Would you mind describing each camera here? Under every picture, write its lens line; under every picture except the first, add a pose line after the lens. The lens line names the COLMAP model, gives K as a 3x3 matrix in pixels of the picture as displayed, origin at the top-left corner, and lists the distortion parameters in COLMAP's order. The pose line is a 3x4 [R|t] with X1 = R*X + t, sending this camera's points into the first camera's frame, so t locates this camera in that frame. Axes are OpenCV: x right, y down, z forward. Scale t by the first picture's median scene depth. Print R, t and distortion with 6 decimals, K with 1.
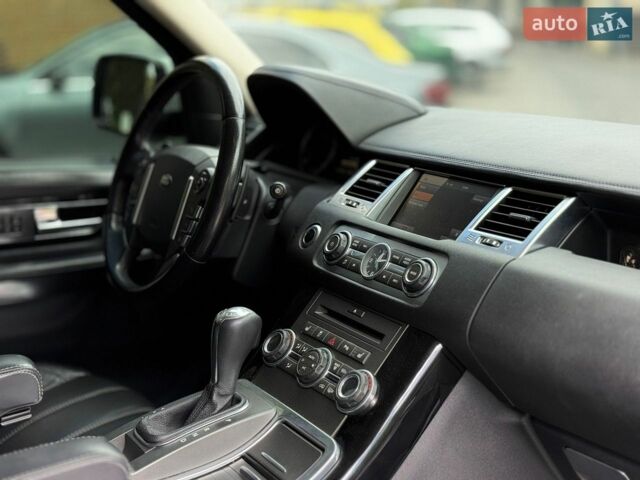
lens RADIAL K [[958.5, 0, 320.0], [0, 958.5, 240.0], [0, 0, 1]] dist [0.160038, -0.069121]
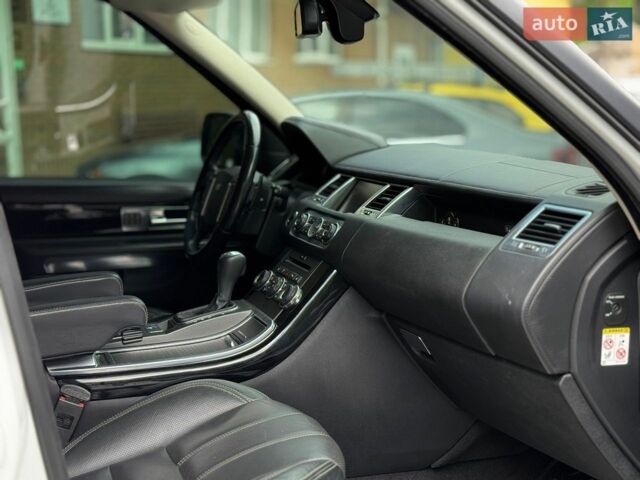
lens RADIAL K [[958.5, 0, 320.0], [0, 958.5, 240.0], [0, 0, 1]] dist [0.160038, -0.069121]
pose [[0.980590, 0.025921, -0.194347, 0.368196], [-0.039394, 0.997056, -0.065783, 0.144242], [0.192070, 0.072163, 0.978725, -0.604944]]
